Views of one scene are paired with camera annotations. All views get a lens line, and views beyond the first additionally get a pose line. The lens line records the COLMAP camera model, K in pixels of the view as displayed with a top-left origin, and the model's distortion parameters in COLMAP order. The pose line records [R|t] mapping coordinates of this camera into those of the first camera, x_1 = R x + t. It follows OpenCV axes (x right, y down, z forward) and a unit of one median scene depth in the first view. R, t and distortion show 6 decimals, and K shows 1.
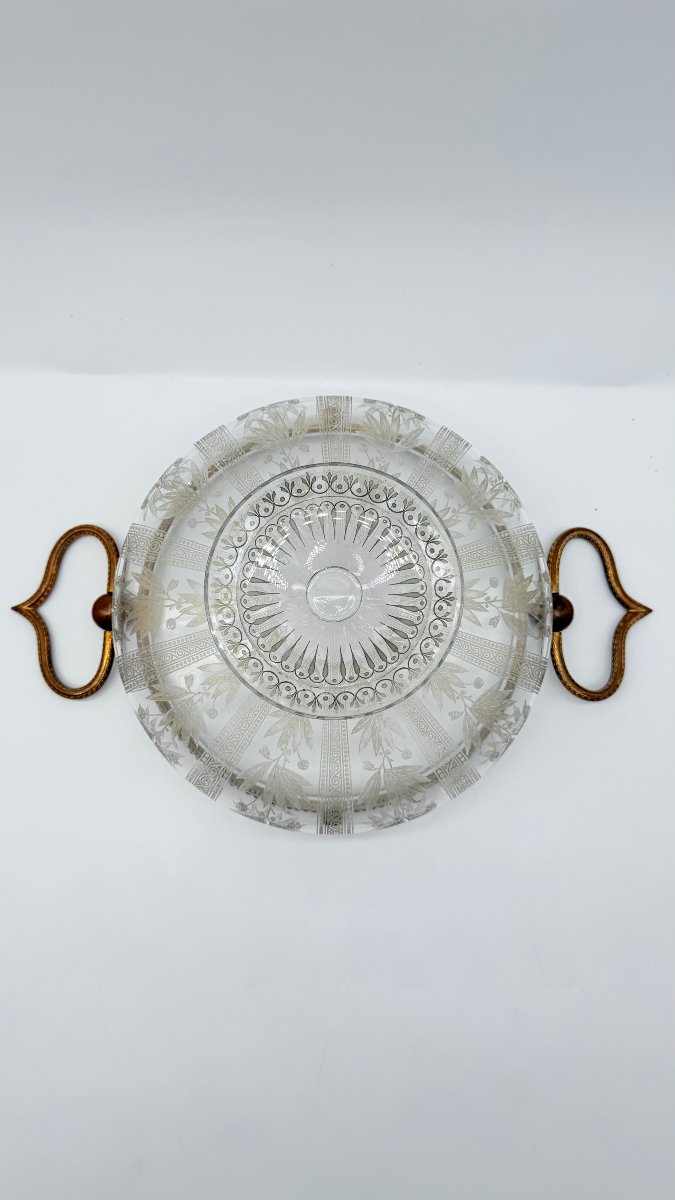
lens RADIAL K [[860.5, 0, 337.5], [0, 860.5, 600.0], [0, 0, 1]] dist [0.031834, -0.000189]
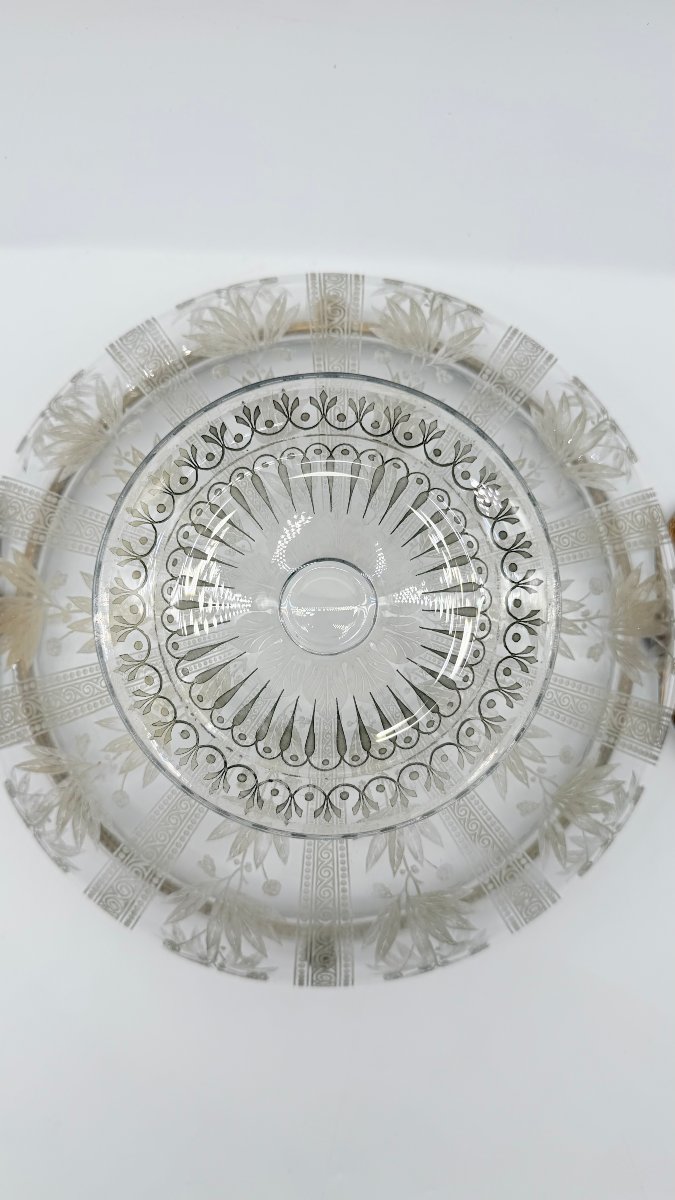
lens RADIAL K [[860.5, 0, 337.5], [0, 860.5, 600.0], [0, 0, 1]] dist [0.031834, -0.000189]
pose [[0.999833, 0.018281, -0.000093, 0.002346], [-0.018255, 0.998651, 0.048612, -0.039556], [0.000981, -0.048602, 0.998818, 0.430136]]
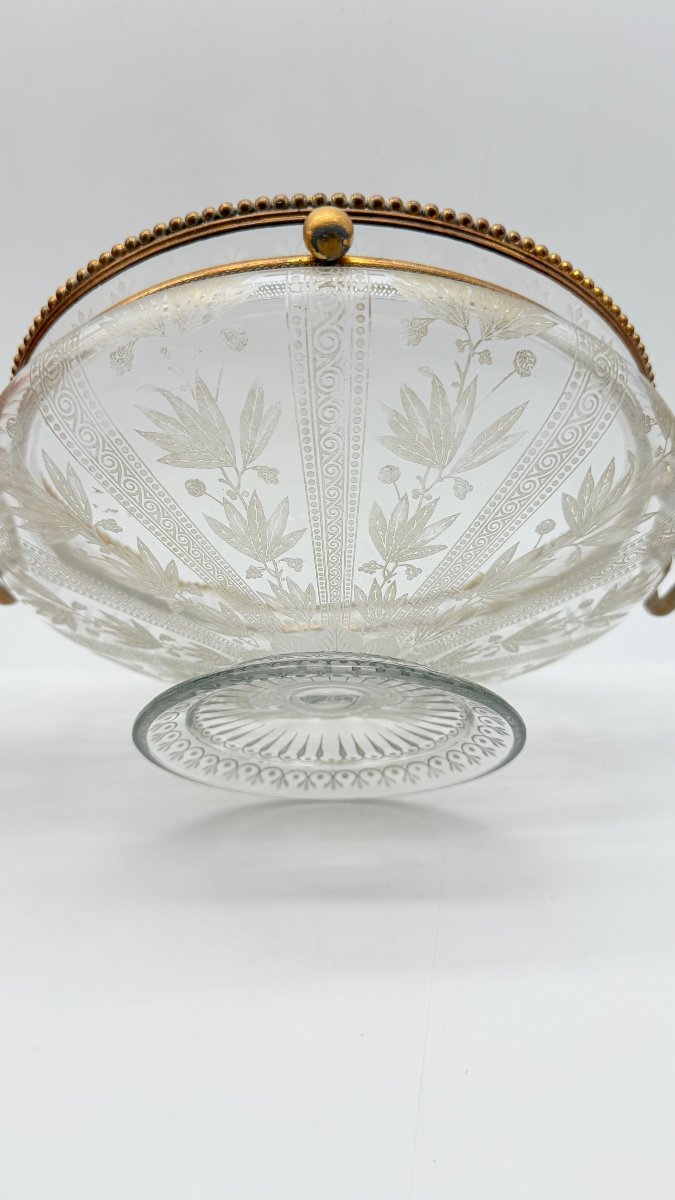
lens RADIAL K [[860.5, 0, 337.5], [0, 860.5, 600.0], [0, 0, 1]] dist [0.031834, -0.000189]
pose [[0.999992, 0.003228, 0.002143, -0.000125], [-0.003212, 0.381308, 0.924442, -0.656293], [0.002167, -0.924442, 0.381316, 0.817290]]
